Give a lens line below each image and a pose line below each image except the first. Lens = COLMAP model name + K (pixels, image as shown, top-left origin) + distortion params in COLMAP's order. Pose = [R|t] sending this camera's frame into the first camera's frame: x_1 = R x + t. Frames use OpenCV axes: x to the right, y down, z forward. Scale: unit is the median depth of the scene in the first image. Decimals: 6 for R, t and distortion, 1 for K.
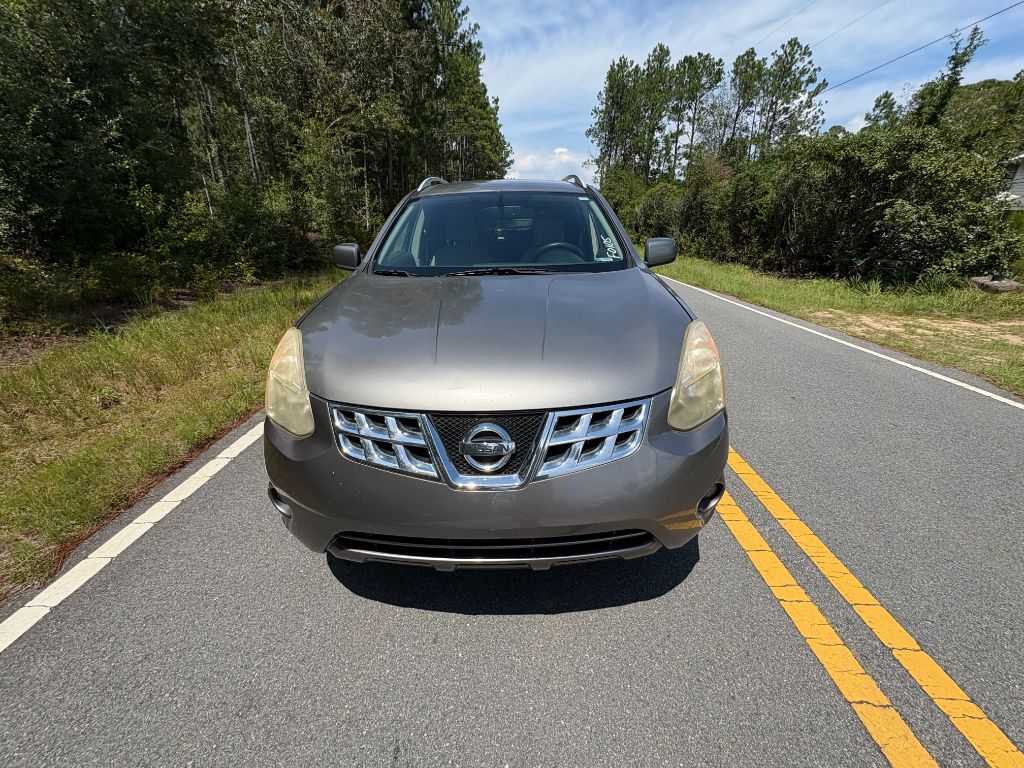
lens RADIAL K [[408.1, 0, 512.0], [0, 408.1, 384.8], [0, 0, 1]] dist [0.001753, -0.000460]
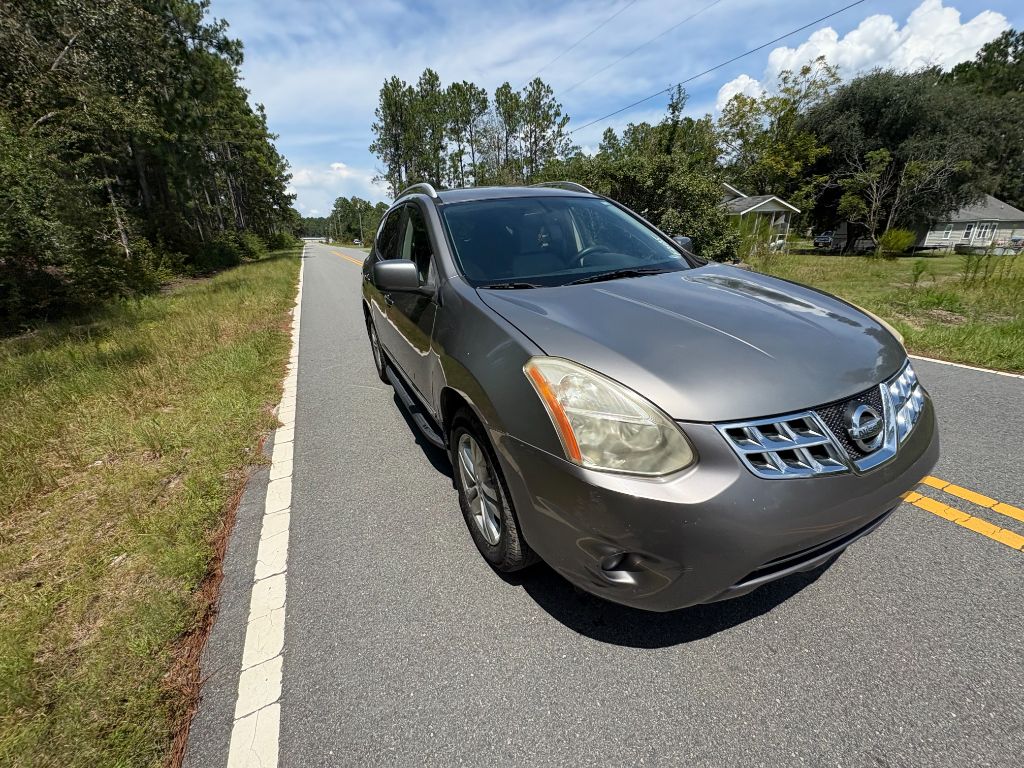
lens RADIAL K [[408.1, 0, 512.0], [0, 408.1, 384.8], [0, 0, 1]] dist [0.001753, -0.000460]
pose [[0.894425, -0.189066, 0.405287, -0.024613], [0.201940, 0.979334, 0.011198, -0.002494], [-0.399029, 0.071828, 0.914121, 0.007248]]
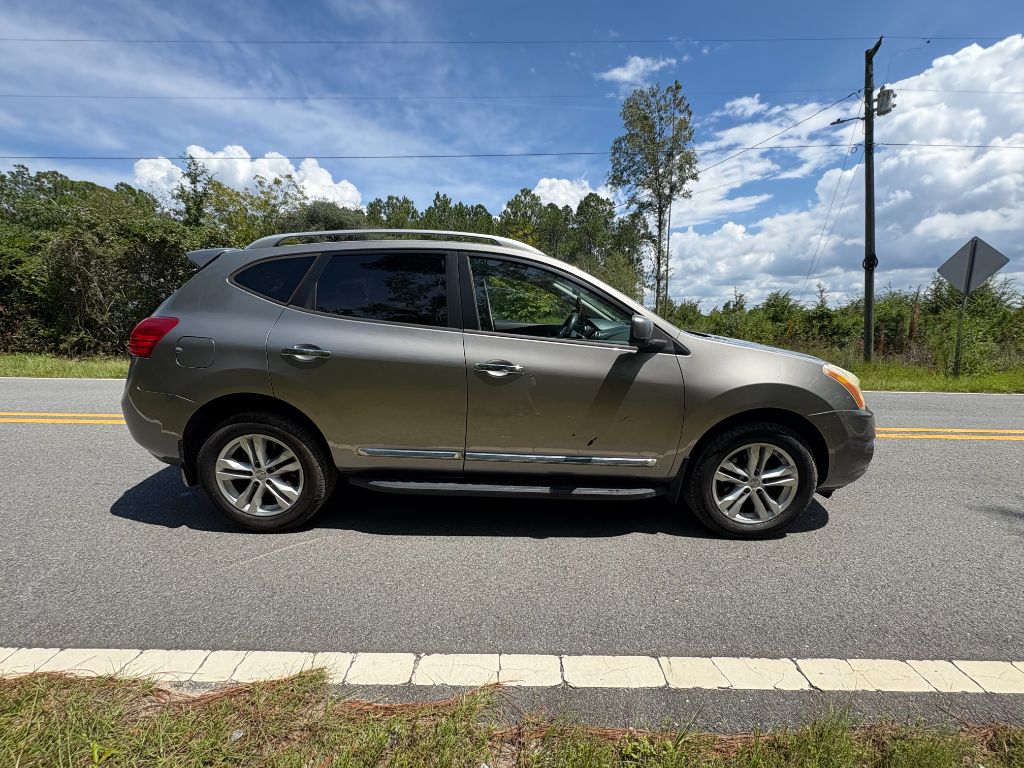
lens RADIAL K [[412.3, 0, 515.2], [0, 412.3, 381.1], [0, 0, 1]] dist [0.000431, -0.000208]
pose [[-0.017655, -0.167608, 0.985696, -0.051906], [0.352619, 0.921461, 0.163001, -0.018235], [-0.935600, 0.350453, 0.042834, 0.051161]]
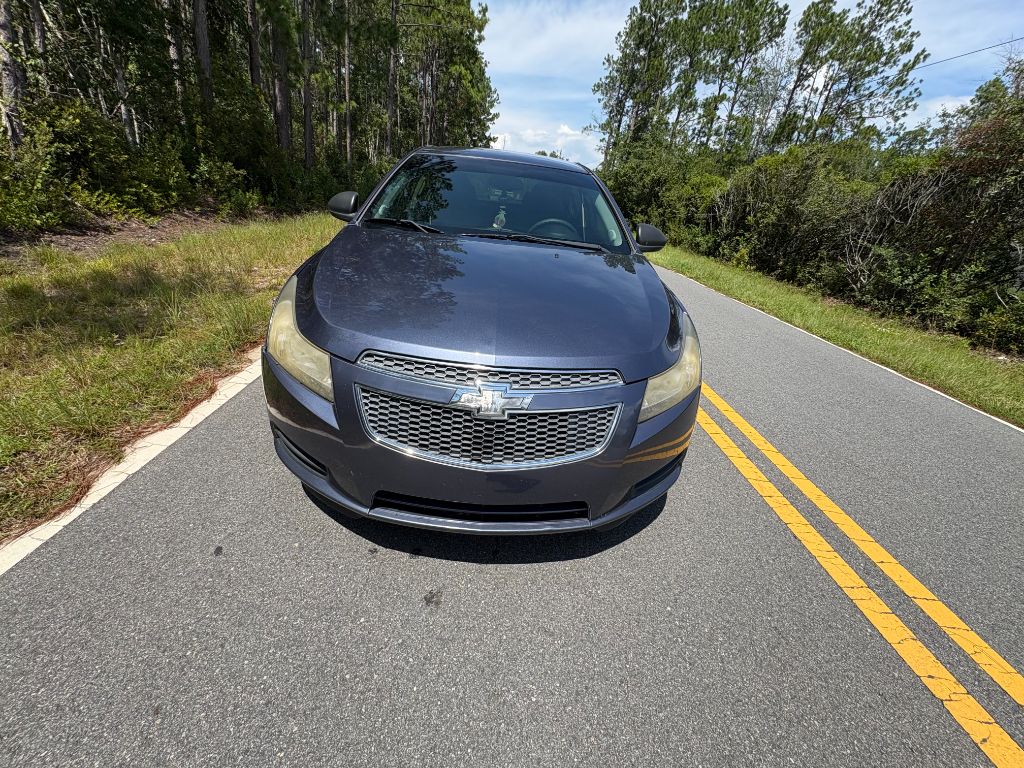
lens RADIAL K [[404.5, 0, 513.6], [0, 404.5, 385.9], [0, 0, 1]] dist [0.000573, -0.000118]
pose [[0.991664, 0.082792, 0.098733, -0.003327], [-0.088995, 0.994213, 0.060162, -0.099533], [-0.093181, -0.068447, 0.993294, 0.260321]]
